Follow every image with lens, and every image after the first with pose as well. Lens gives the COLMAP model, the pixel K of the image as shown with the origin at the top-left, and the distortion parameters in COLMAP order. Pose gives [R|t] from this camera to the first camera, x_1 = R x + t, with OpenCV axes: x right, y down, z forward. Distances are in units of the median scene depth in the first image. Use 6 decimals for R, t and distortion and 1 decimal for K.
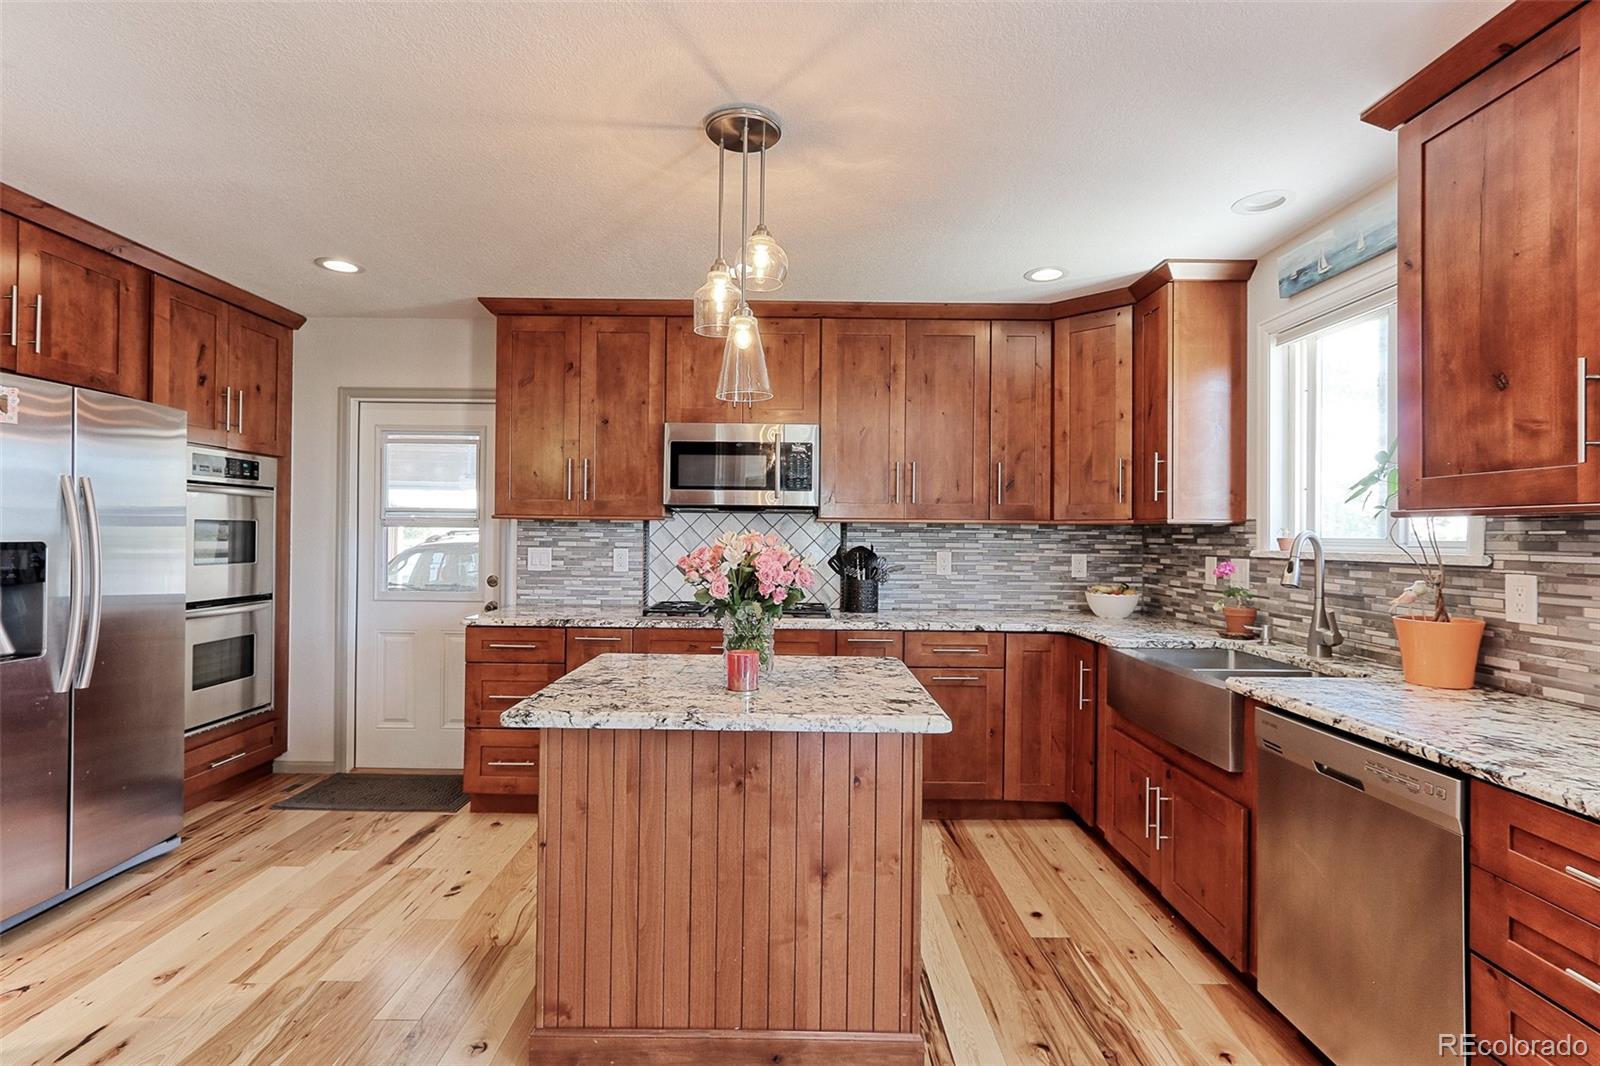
lens RADIAL K [[749.4, 0, 794.2], [0, 749.4, 525.7], [0, 0, 1]] dist [-0.001481, 0.005888]
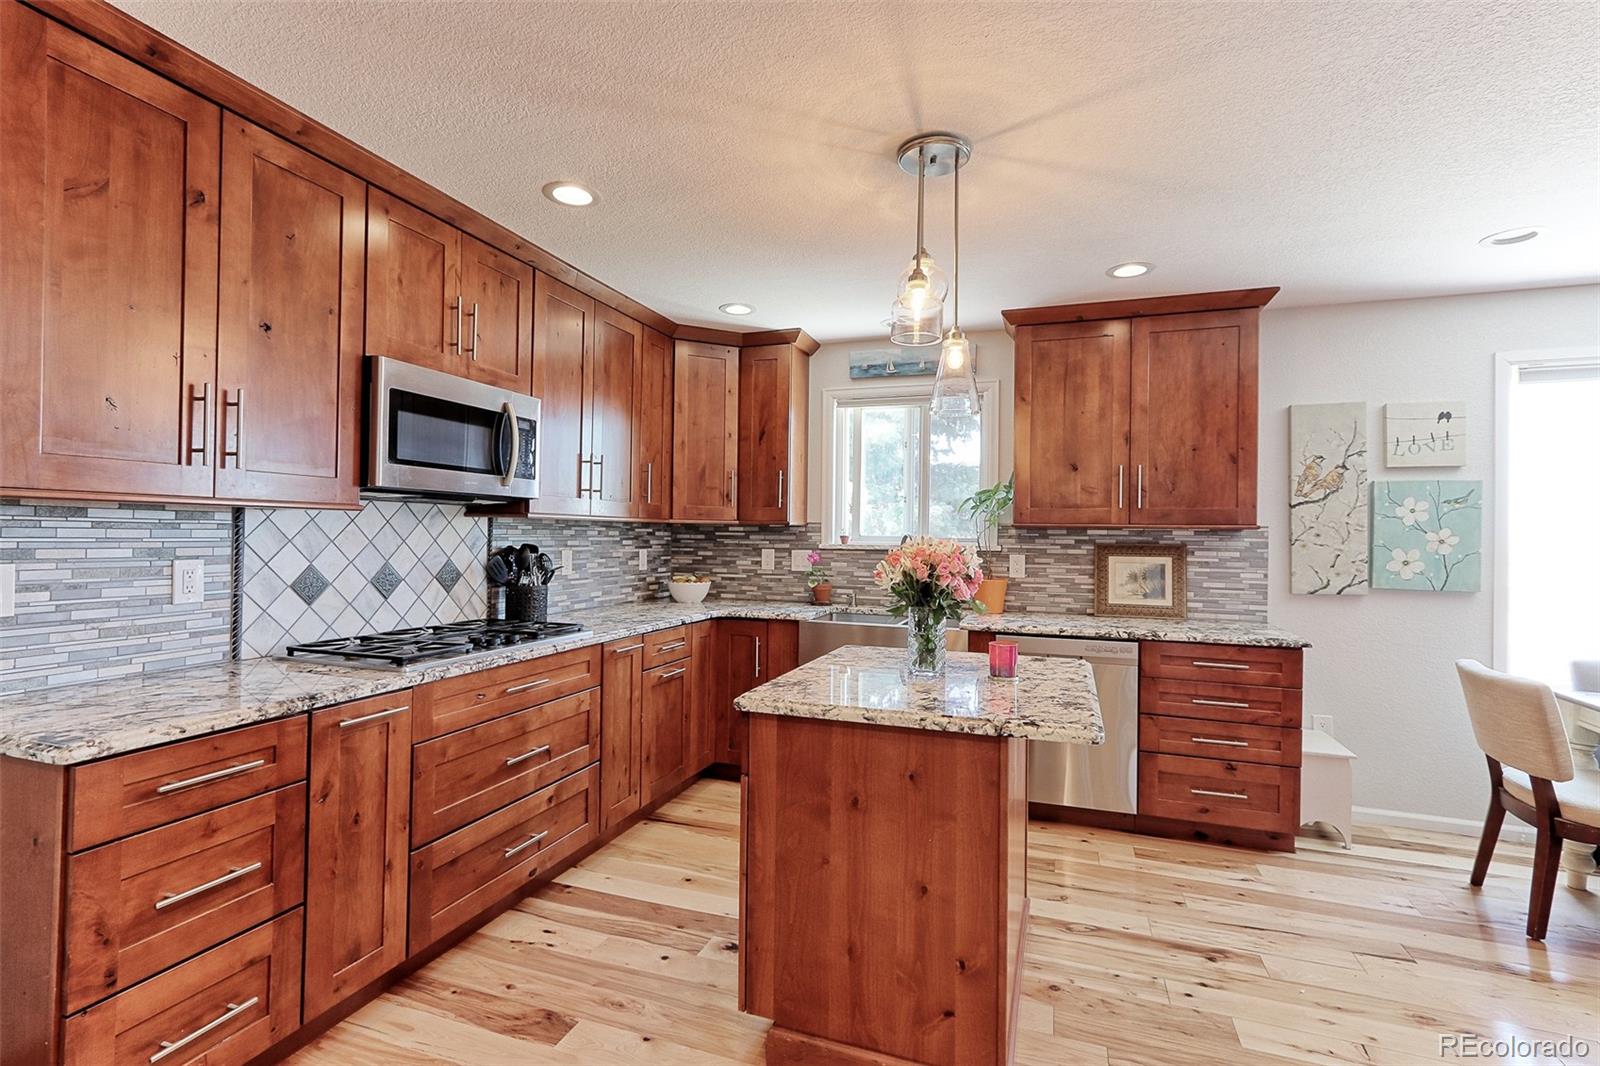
lens RADIAL K [[749.4, 0, 774.4], [0, 749.4, 529.5], [0, 0, 1]] dist [-0.001481, 0.005888]
pose [[0.353540, 0.000055, 0.935420, -0.637080], [-0.020028, 0.999771, 0.007511, -0.003808], [-0.935205, -0.021390, 0.353460, 0.464991]]
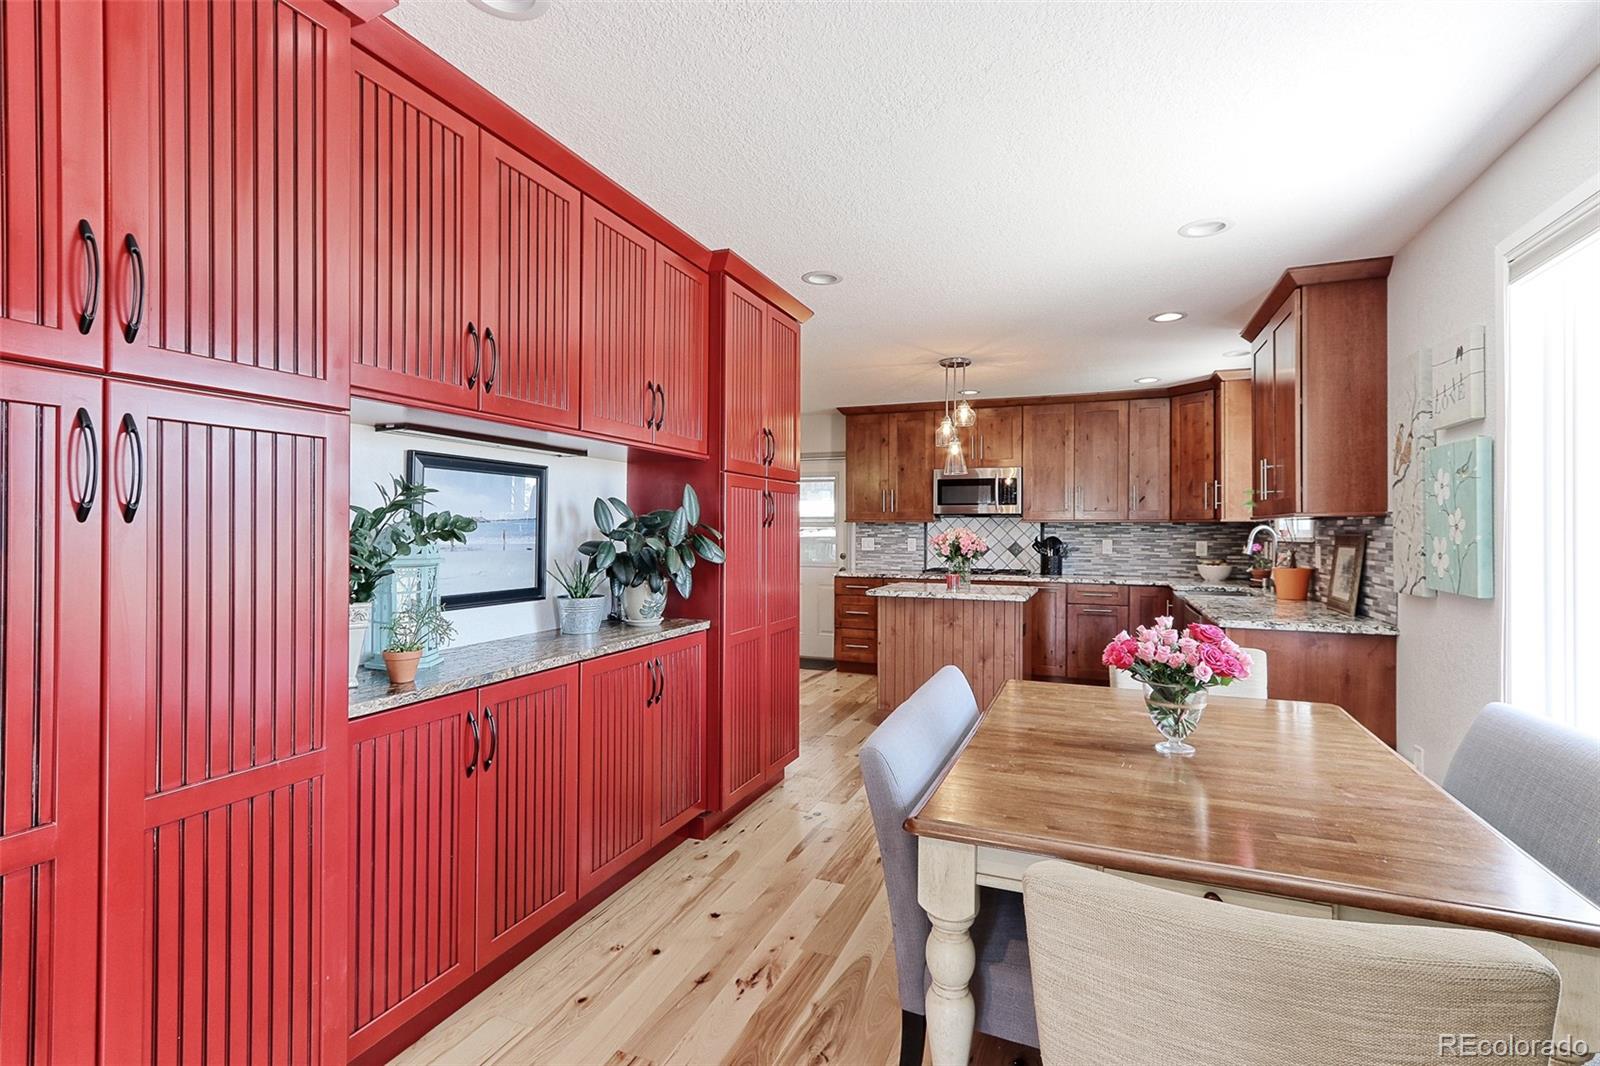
lens RADIAL K [[749.4, 0, 798.5], [0, 749.4, 530.2], [0, 0, 1]] dist [-0.001481, 0.005888]
pose [[0.924054, -0.006314, -0.382210, 0.219152], [0.010218, 0.999914, 0.008186, -0.006295], [0.382126, -0.011470, 0.924039, -0.815920]]
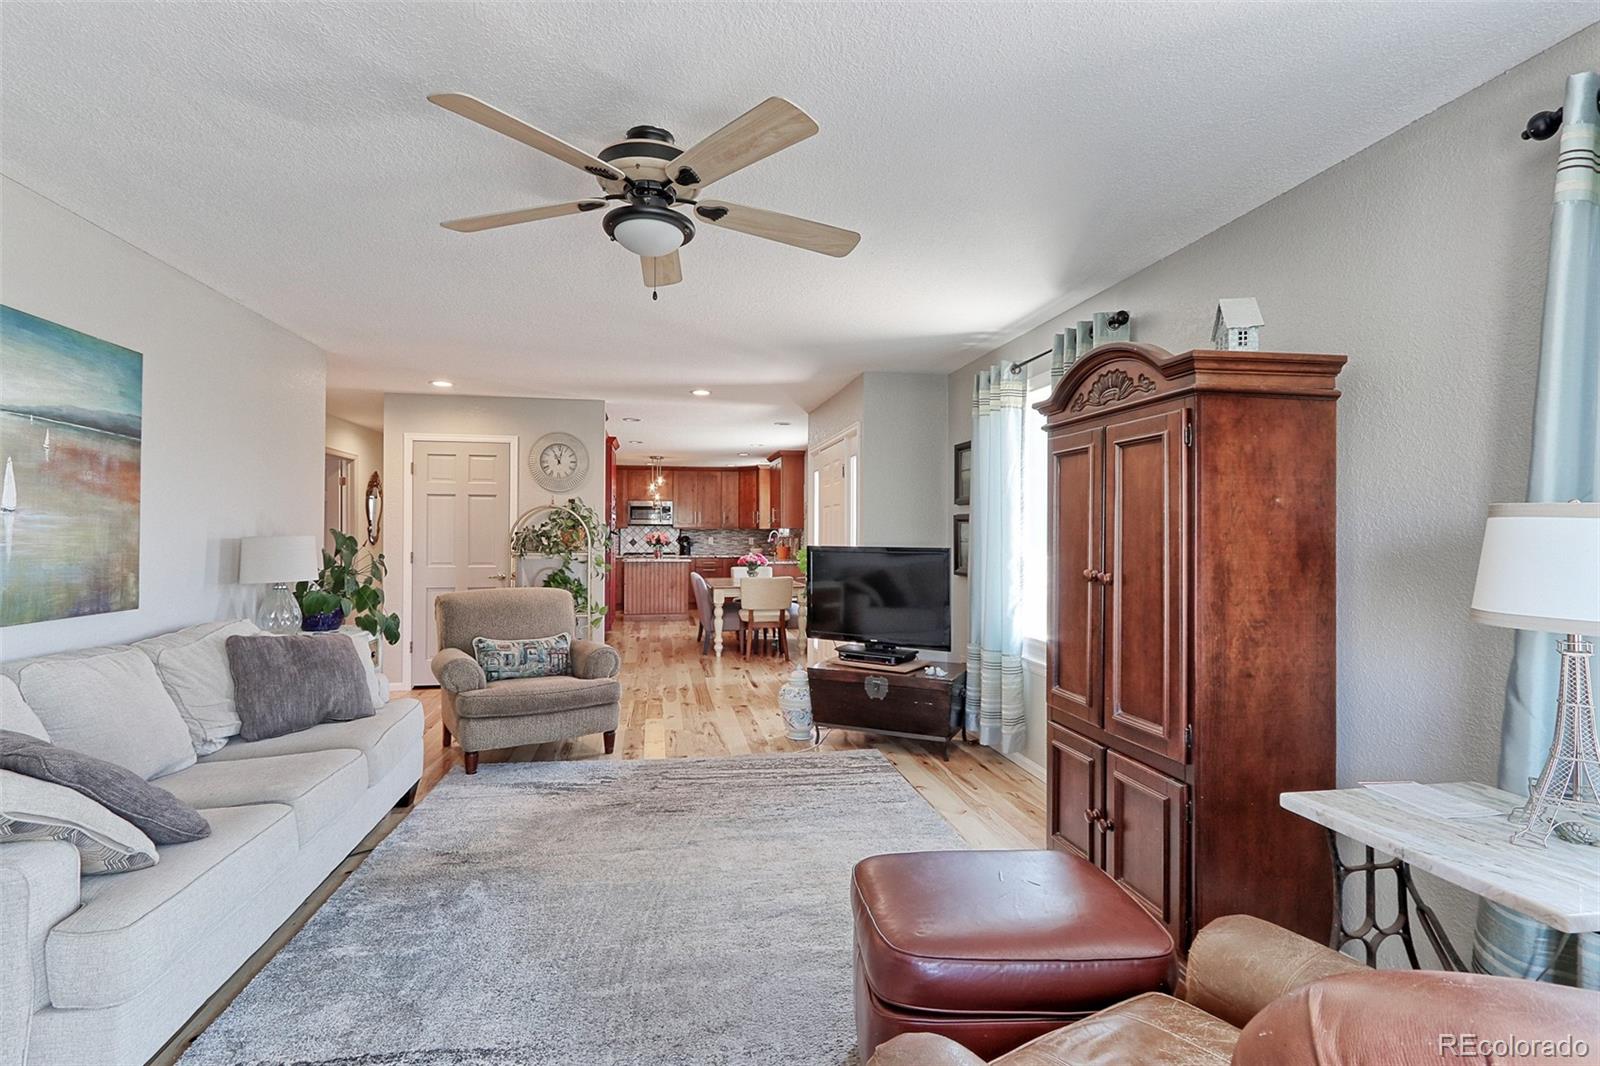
lens RADIAL K [[749.4, 0, 786.3], [0, 749.4, 530.4], [0, 0, 1]] dist [-0.001481, 0.005888]
pose [[0.986543, -0.006795, 0.163363, -0.016740], [0.005063, 0.999926, 0.011018, -0.032772], [-0.163426, -0.010043, 0.986504, -2.555347]]
